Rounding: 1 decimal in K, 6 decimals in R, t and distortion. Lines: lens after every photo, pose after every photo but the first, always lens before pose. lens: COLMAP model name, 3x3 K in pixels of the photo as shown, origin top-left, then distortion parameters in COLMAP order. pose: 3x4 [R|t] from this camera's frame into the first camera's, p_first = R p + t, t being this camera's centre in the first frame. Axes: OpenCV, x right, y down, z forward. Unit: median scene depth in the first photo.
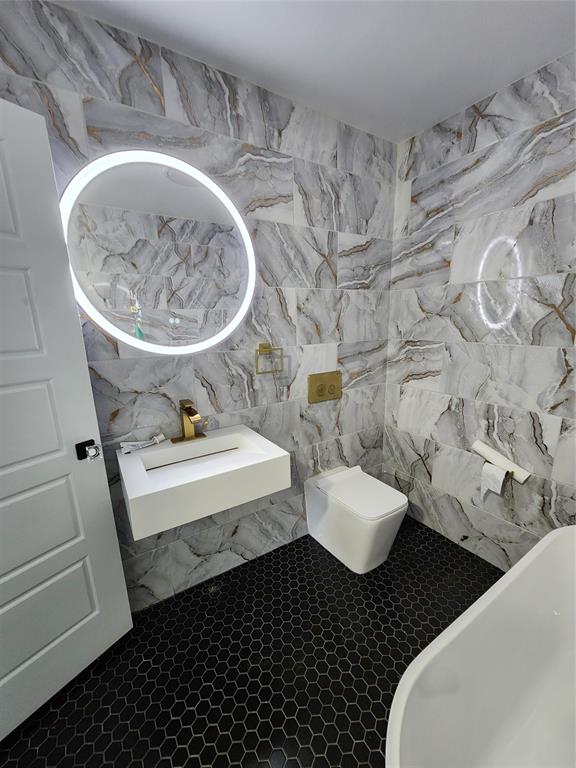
lens RADIAL K [[315.0, 0, 289.8], [0, 315.0, 394.0], [0, 0, 1]] dist [-0.000503, -0.000245]
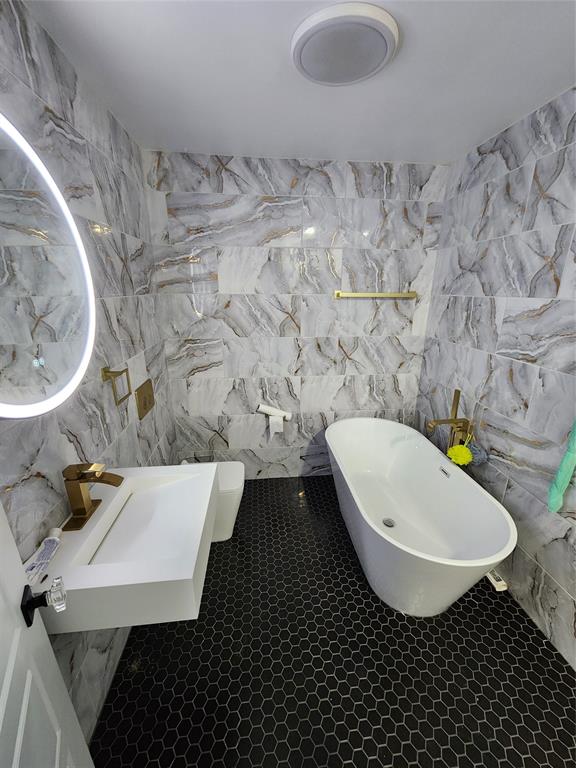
lens RADIAL K [[315.0, 0, 289.8], [0, 315.0, 394.0], [0, 0, 1]] dist [-0.000503, -0.000245]
pose [[0.446380, -0.265264, 0.854623, -0.570174], [0.196509, 0.960798, 0.195580, -0.154053], [-0.873000, 0.080638, 0.481007, 0.175316]]
